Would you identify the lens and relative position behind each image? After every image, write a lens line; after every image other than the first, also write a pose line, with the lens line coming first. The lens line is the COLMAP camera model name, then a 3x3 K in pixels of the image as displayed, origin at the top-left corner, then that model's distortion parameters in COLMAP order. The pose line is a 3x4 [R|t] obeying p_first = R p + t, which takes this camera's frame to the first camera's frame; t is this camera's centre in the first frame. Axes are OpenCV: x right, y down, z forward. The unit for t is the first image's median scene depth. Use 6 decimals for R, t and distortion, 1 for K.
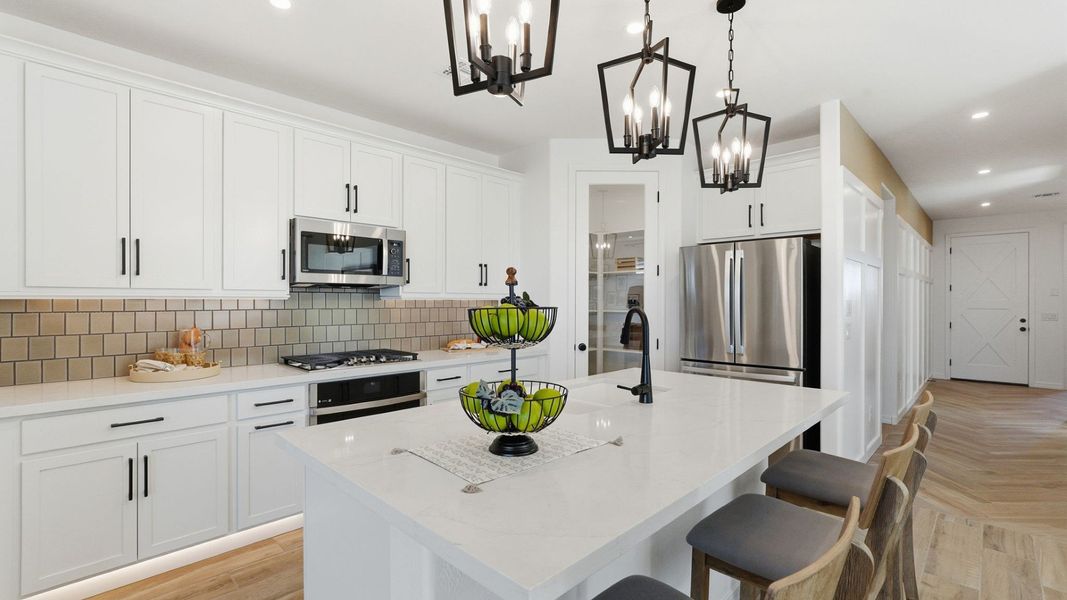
lens RADIAL K [[474.6, 0, 567.4], [0, 474.6, 302.0], [0, 0, 1]] dist [-0.009734, 0.005681]
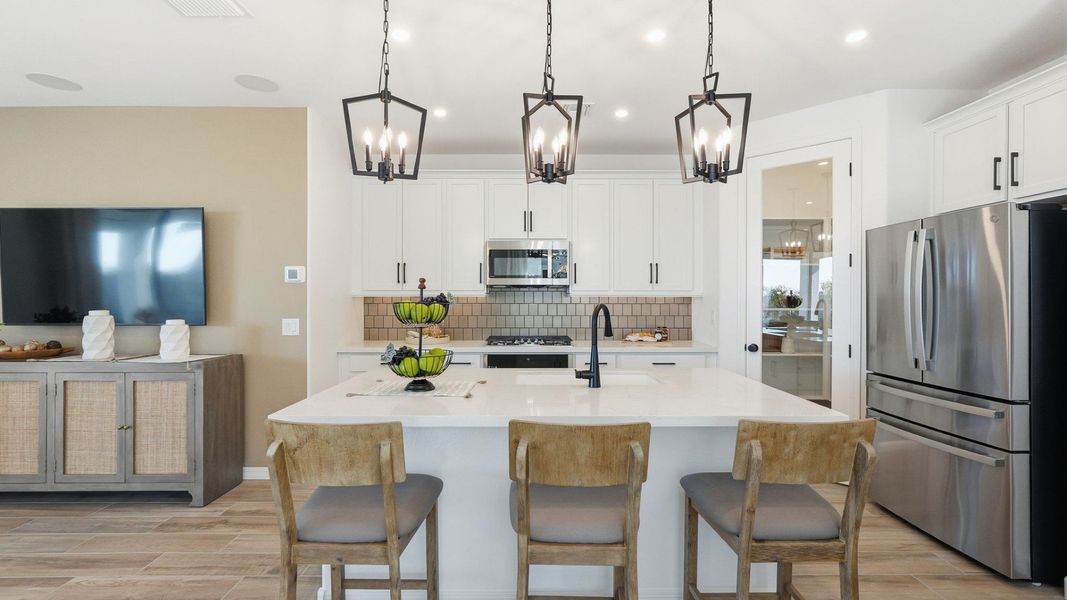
lens RADIAL K [[474.6, 0, 513.1], [0, 474.6, 301.5], [0, 0, 1]] dist [-0.009734, 0.005681]
pose [[0.690896, 0.007453, -0.722916, 0.466288], [-0.001652, 0.999961, 0.008730, -0.002559], [0.722952, -0.004837, 0.690881, 0.037023]]
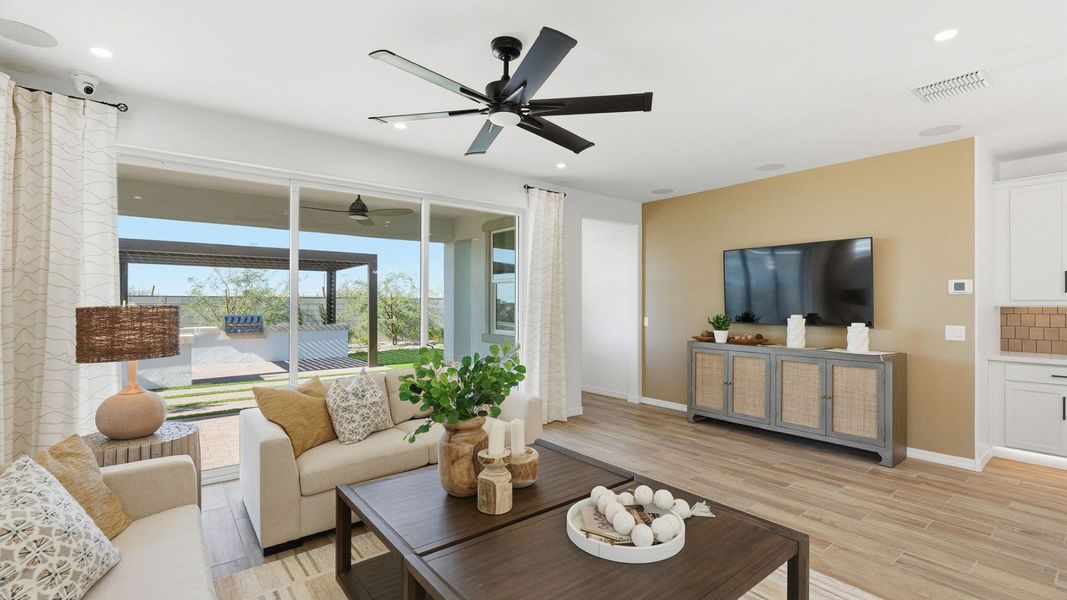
lens RADIAL K [[474.6, 0, 529.4], [0, 474.6, 301.0], [0, 0, 1]] dist [-0.009734, 0.005681]
pose [[-0.133178, -0.006001, -0.991074, 0.693982], [-0.006425, 0.999966, -0.005192, -0.003624], [0.991071, 0.005677, -0.133212, -0.505939]]
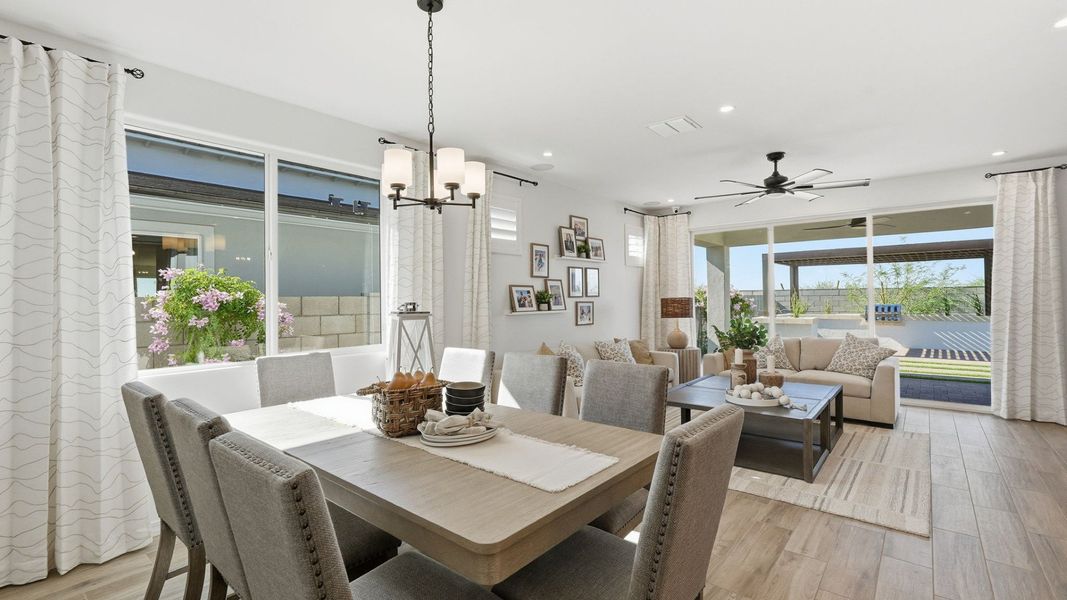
lens RADIAL K [[474.6, 0, 534.5], [0, 474.6, 296.8], [0, 0, 1]] dist [-0.009734, 0.005681]
pose [[-0.997071, 0.010323, -0.075786, 0.766695], [0.010342, 0.999947, 0.000147, -0.004142], [0.075784, -0.000637, -0.997124, 0.709506]]
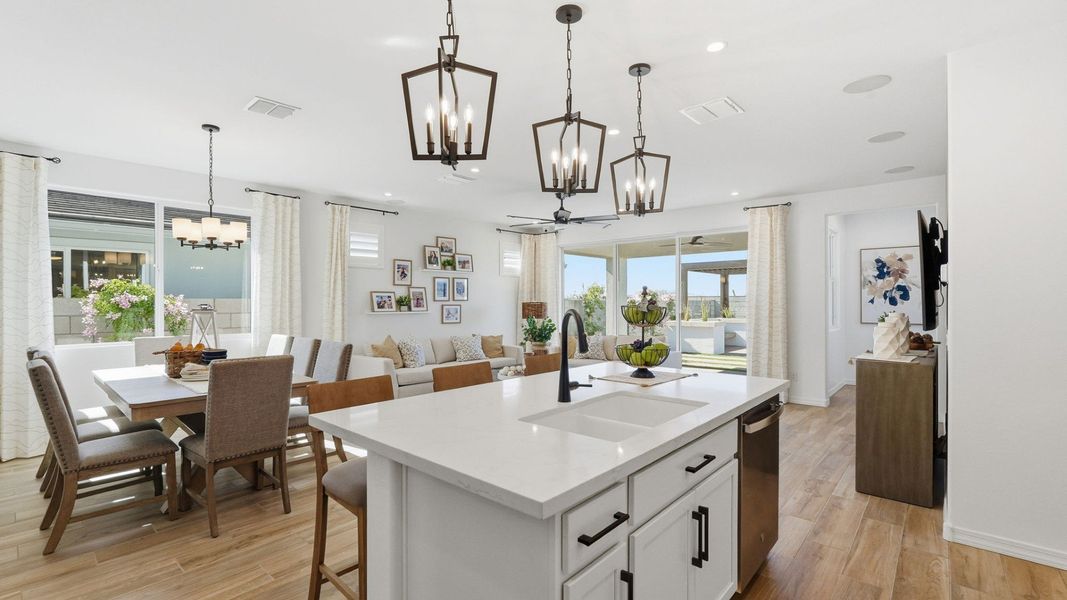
lens RADIAL K [[474.6, 0, 534.5], [0, 474.6, 302.6], [0, 0, 1]] dist [-0.009734, 0.005681]
pose [[-0.998871, 0.000914, -0.047495, 0.131250], [0.000631, 0.999982, 0.005982, -0.007213], [0.047500, 0.005945, -0.998854, 1.213097]]
